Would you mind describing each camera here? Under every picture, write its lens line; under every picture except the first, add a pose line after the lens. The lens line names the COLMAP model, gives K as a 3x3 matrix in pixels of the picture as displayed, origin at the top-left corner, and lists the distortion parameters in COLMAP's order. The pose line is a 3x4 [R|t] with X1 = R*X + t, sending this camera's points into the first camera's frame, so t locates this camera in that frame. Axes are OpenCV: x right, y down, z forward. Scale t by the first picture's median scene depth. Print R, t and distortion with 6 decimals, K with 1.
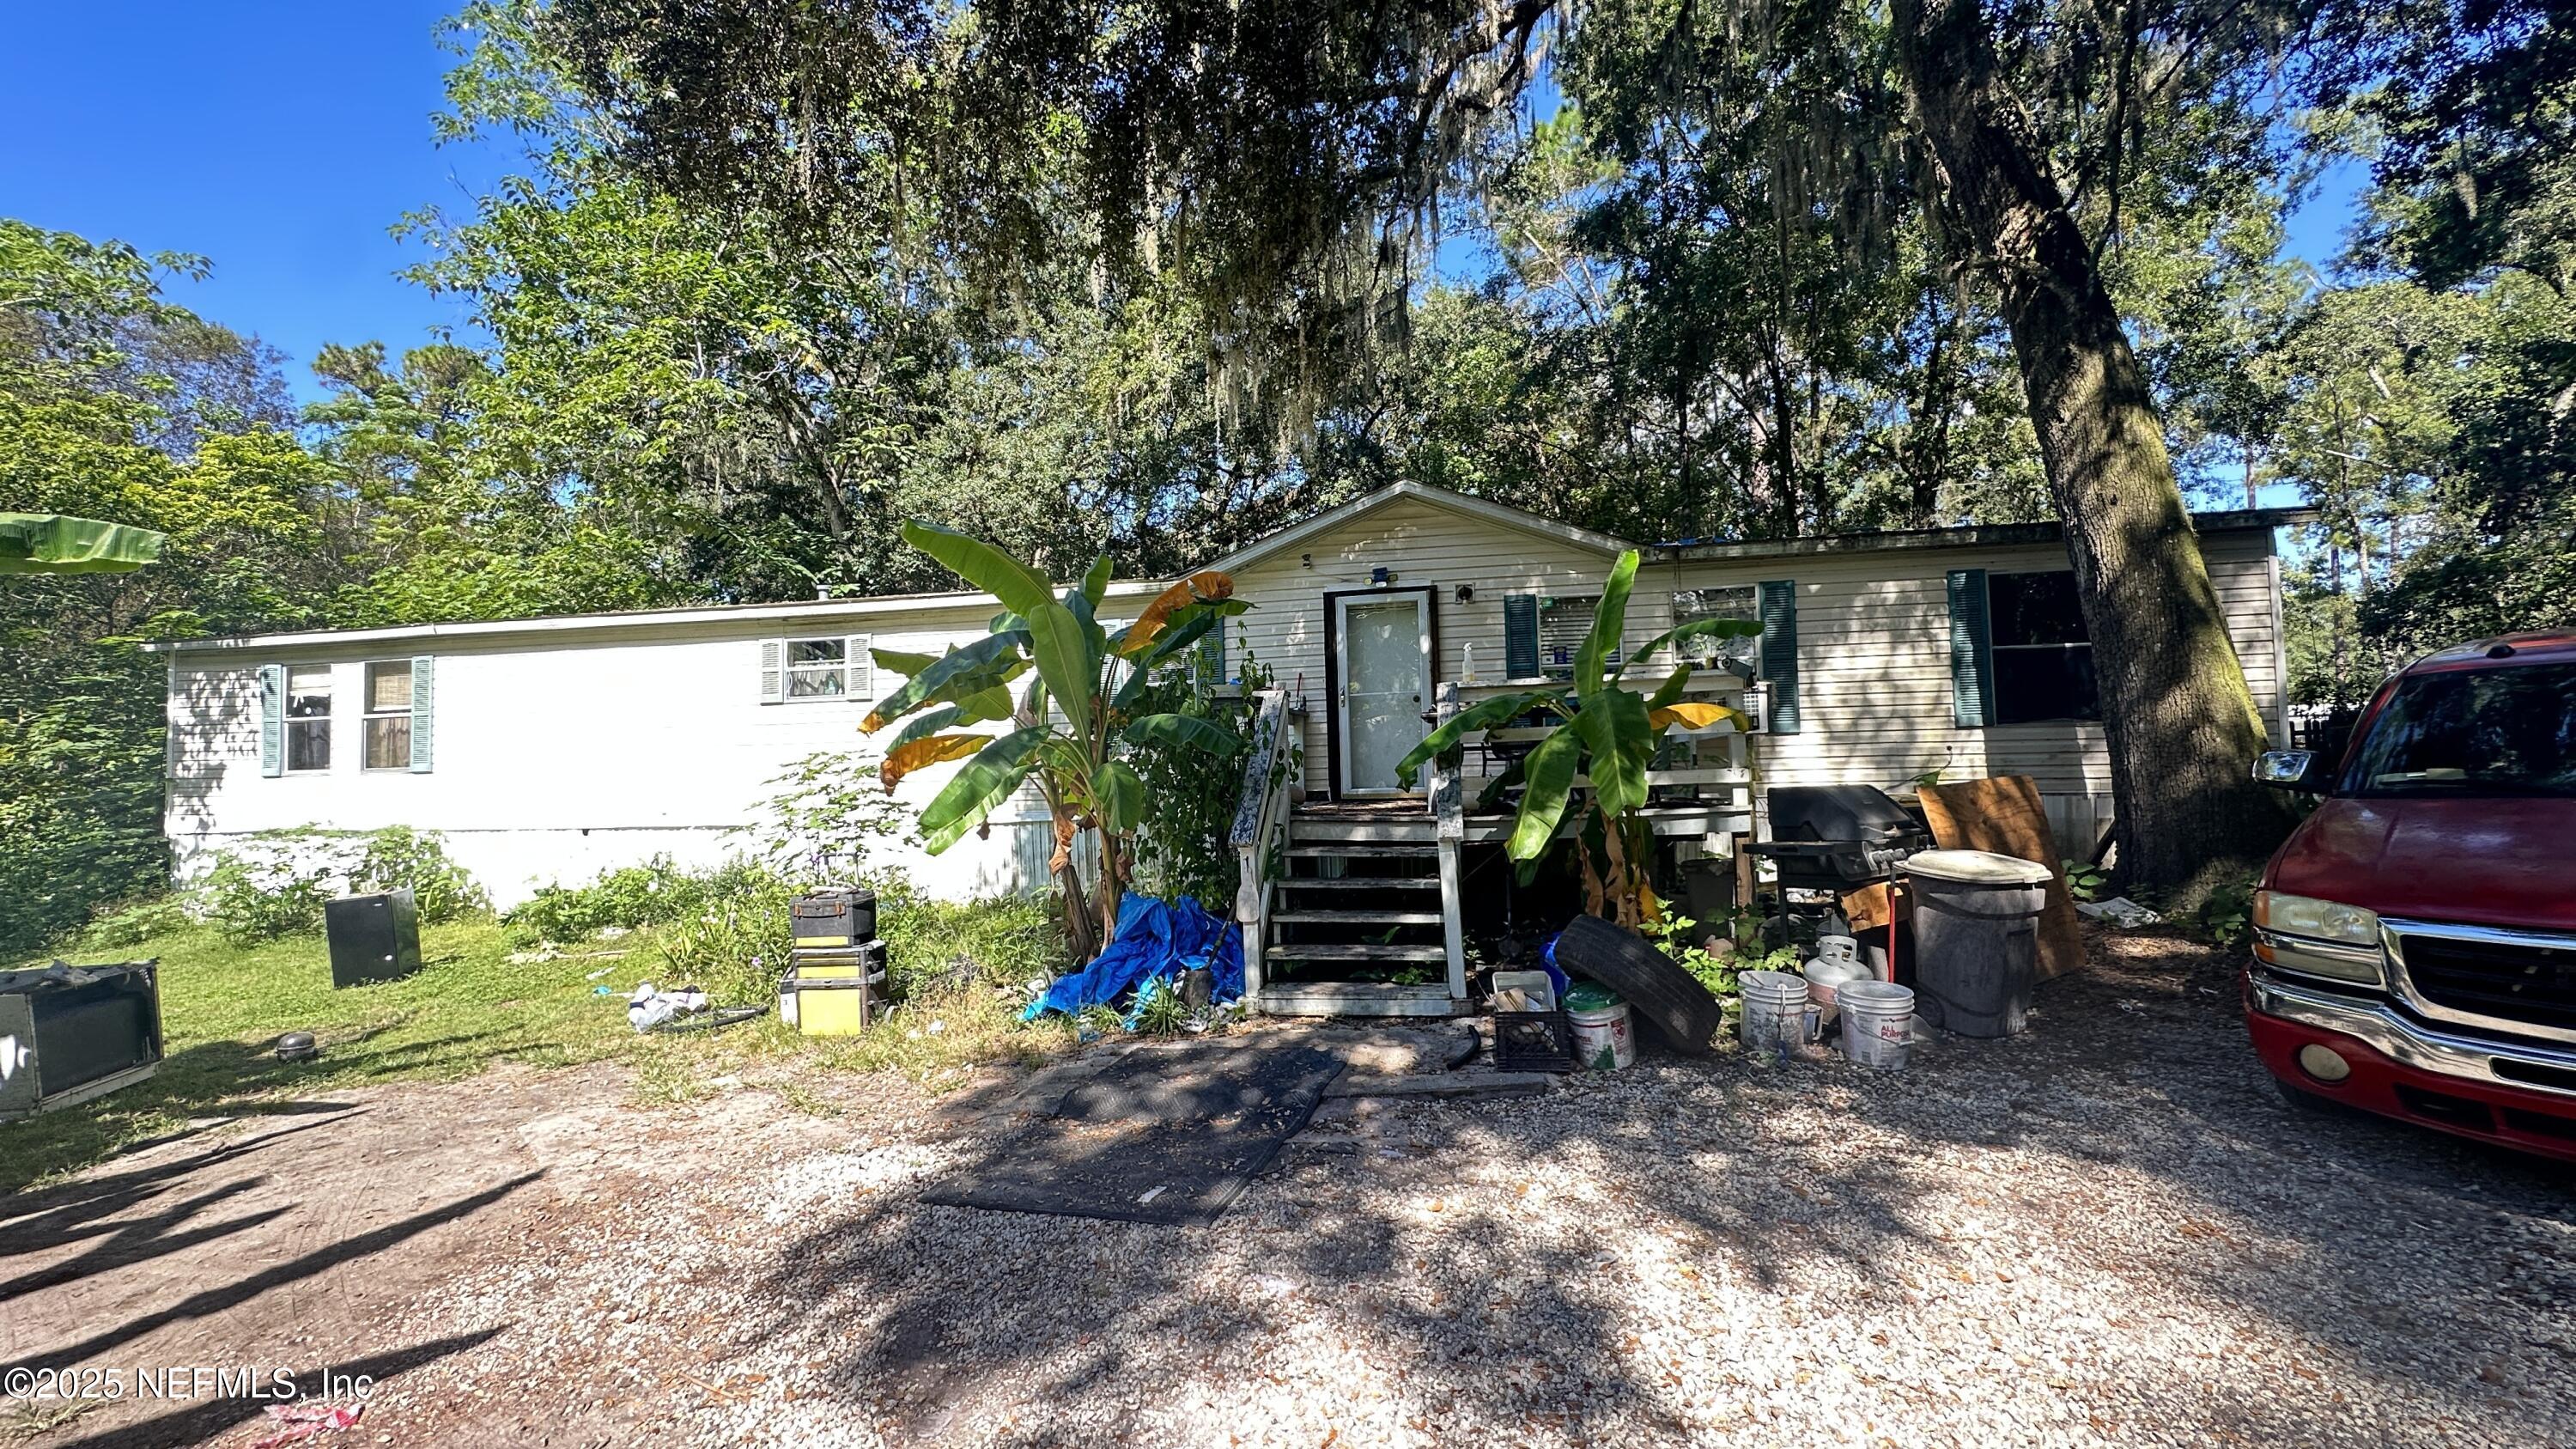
lens RADIAL K [[1028.3, 0, 1288.0], [0, 1028.3, 724.5], [0, 0, 1]] dist [-0.000909, 0.000163]
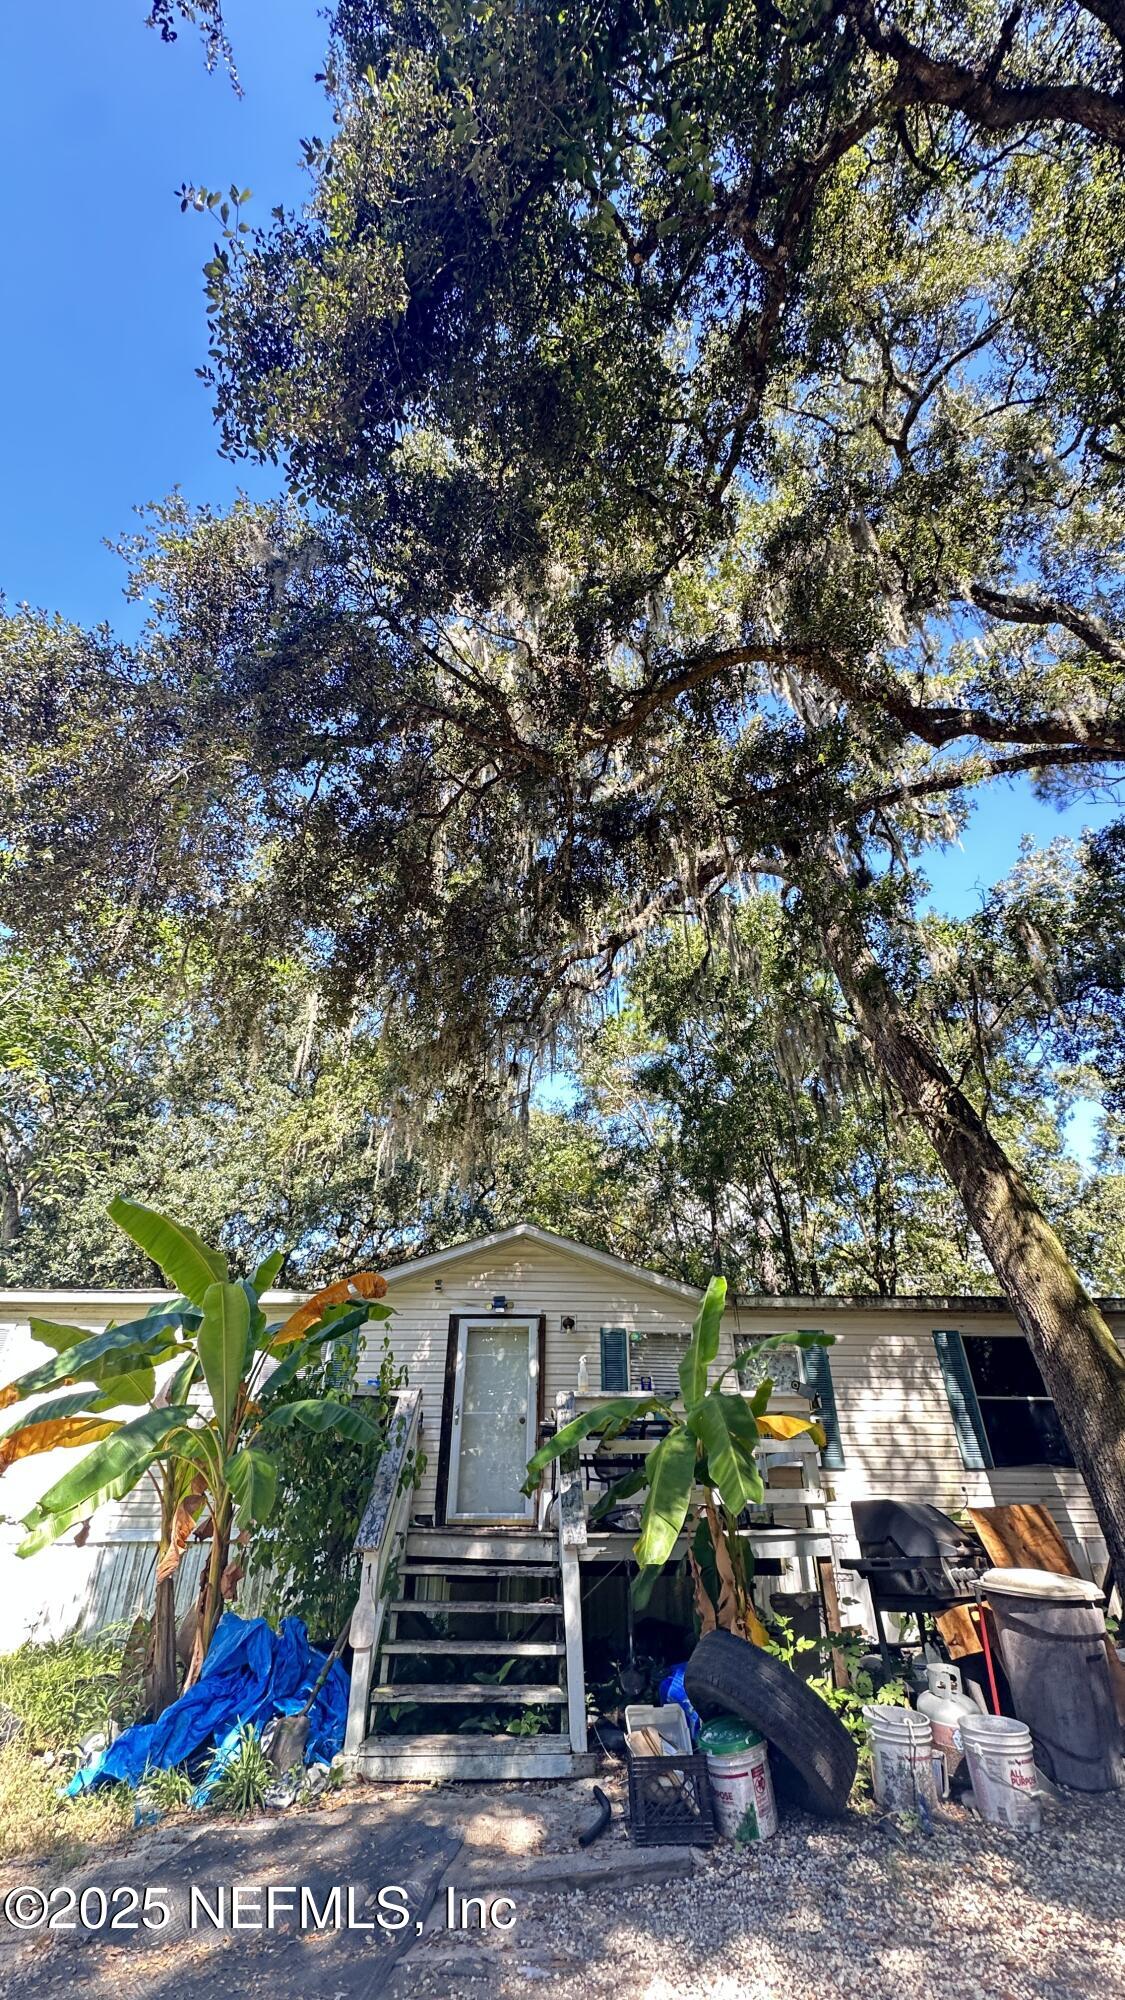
lens RADIAL K [[798.3, 0, 562.5], [0, 798.3, 1000.0], [0, 0, 1]] dist [-0.000909, 0.000163]
pose [[0.978004, 0.139208, 0.155334, -0.041834], [-0.039247, 0.854218, -0.518432, 0.043318], [-0.204859, 0.500932, 0.840892, 0.038415]]
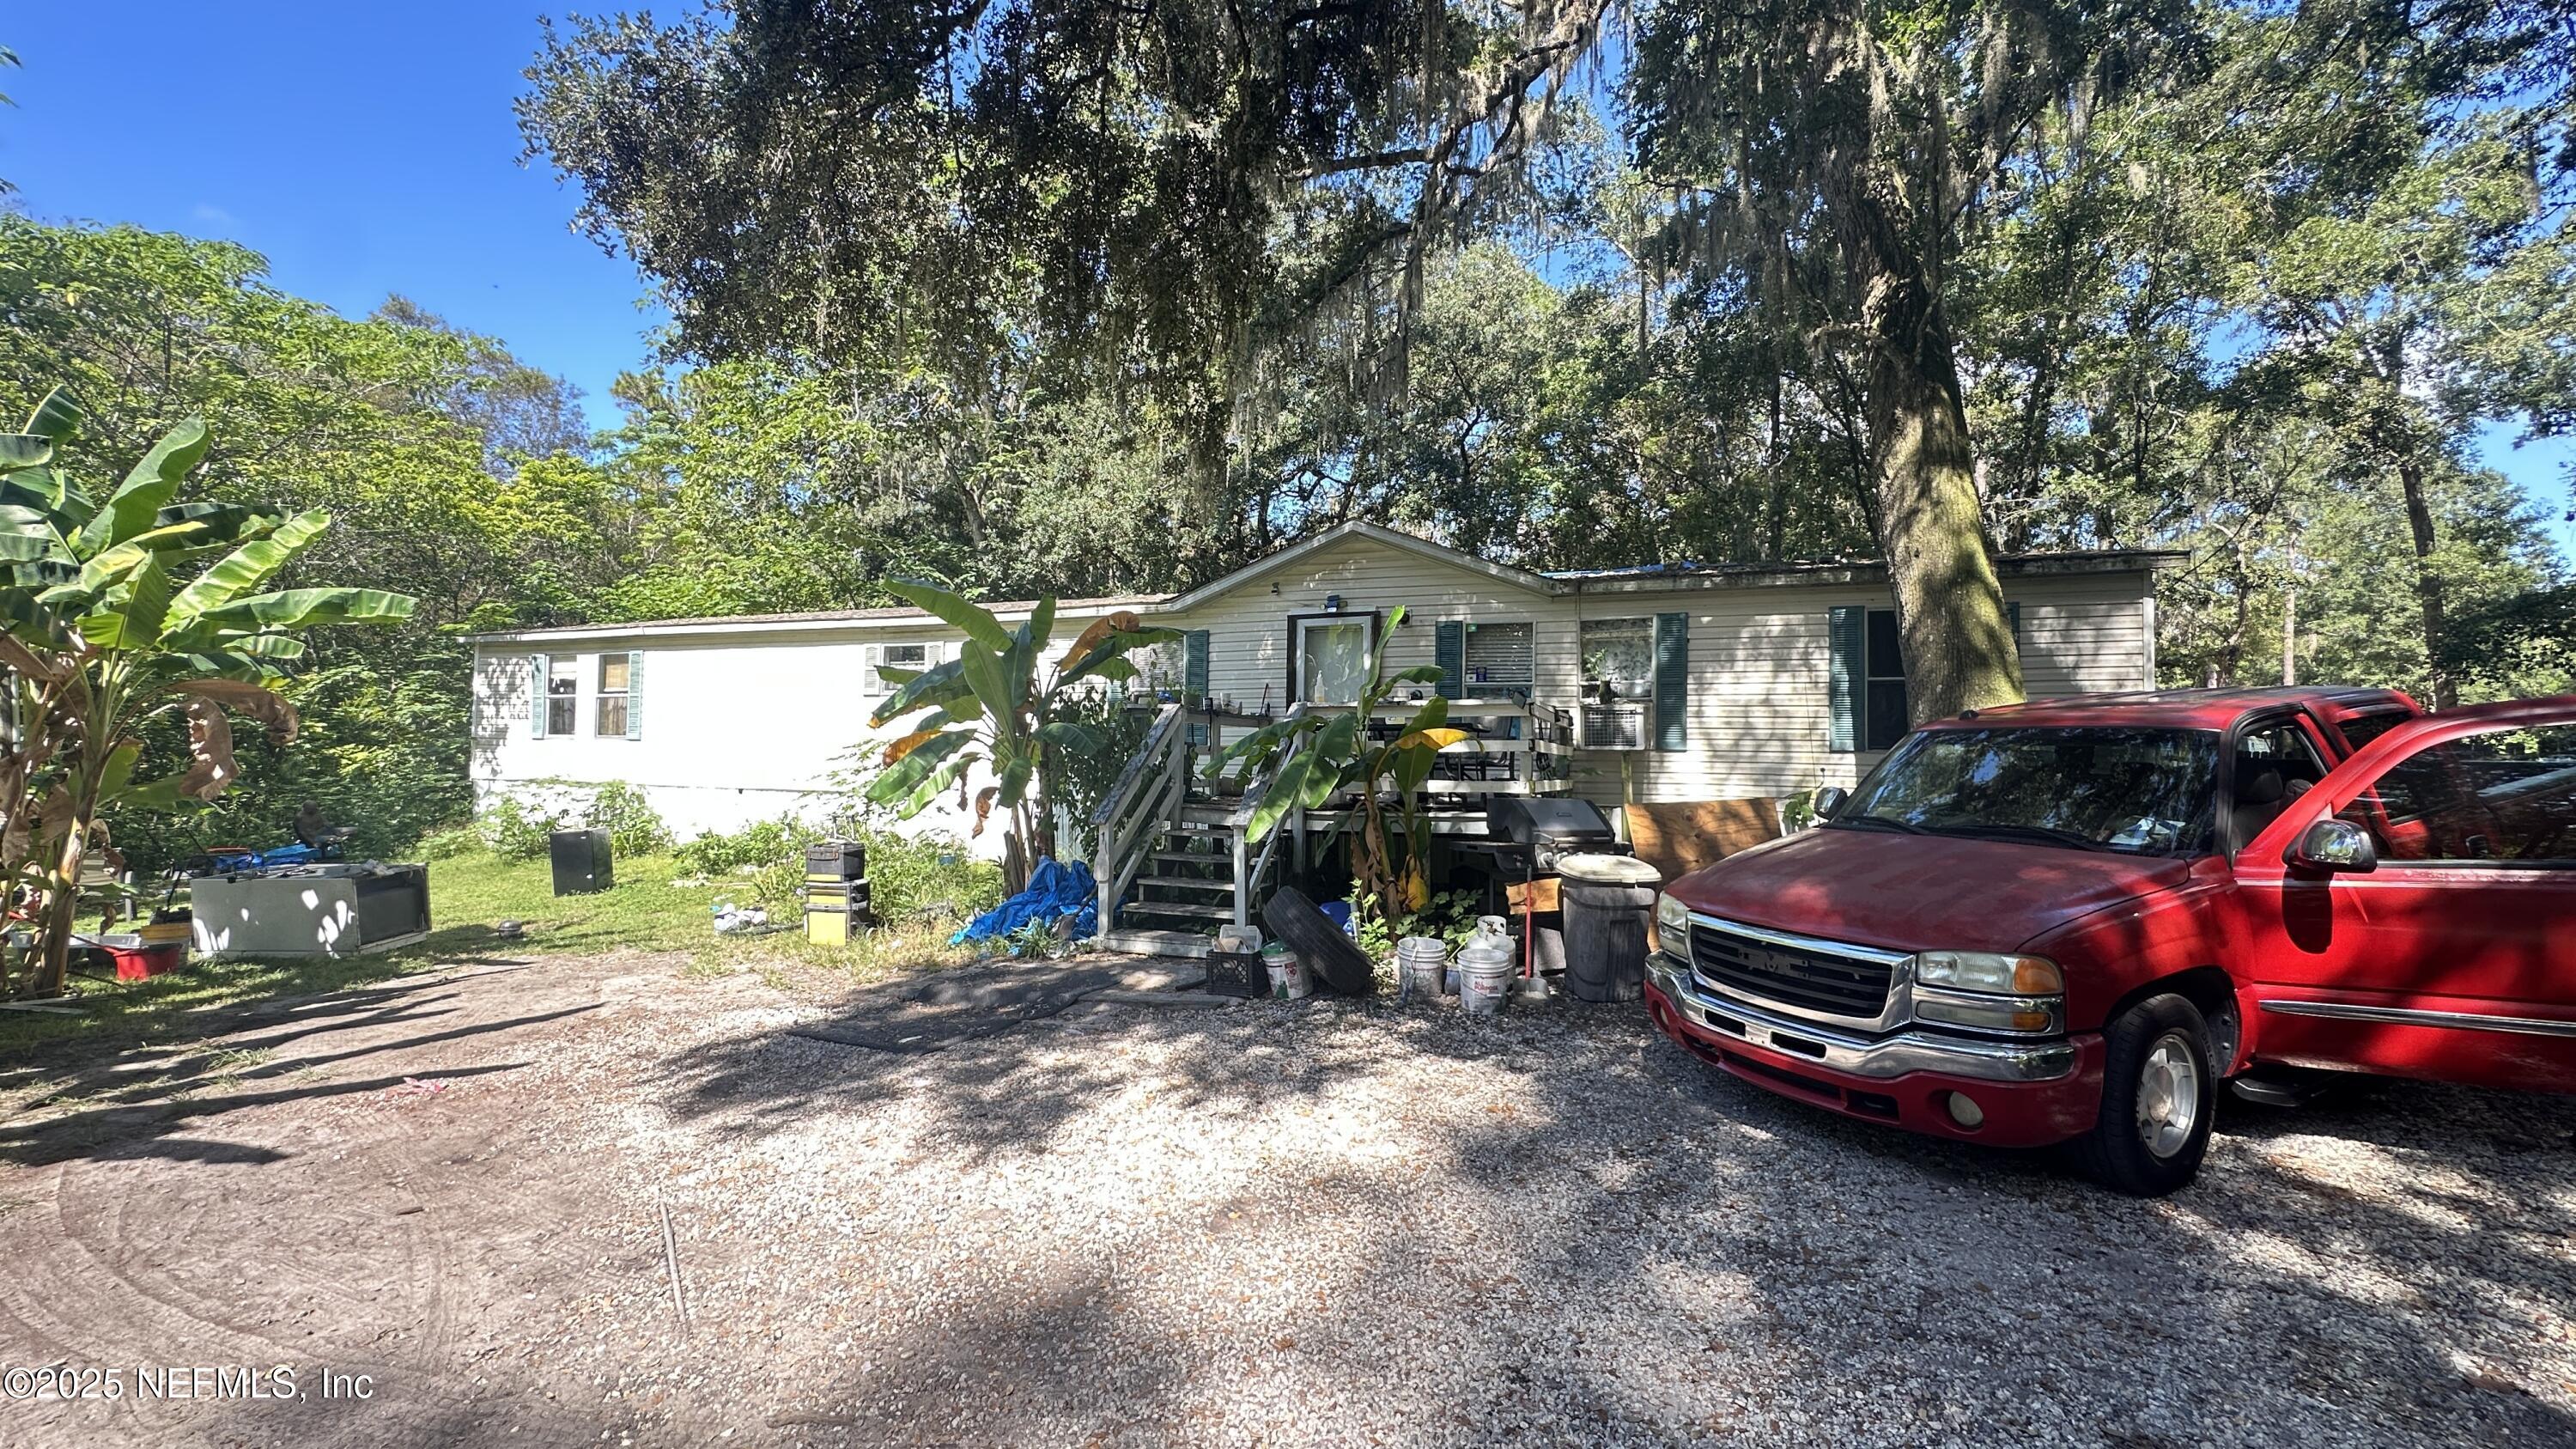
lens RADIAL K [[1028.3, 0, 1288.0], [0, 1028.3, 724.5], [0, 0, 1]] dist [-0.000909, 0.000163]
pose [[0.982519, 0.032077, -0.183379, 0.340240], [-0.029251, 0.999408, 0.018099, -0.033287], [0.183851, -0.012419, 0.982876, -0.208332]]
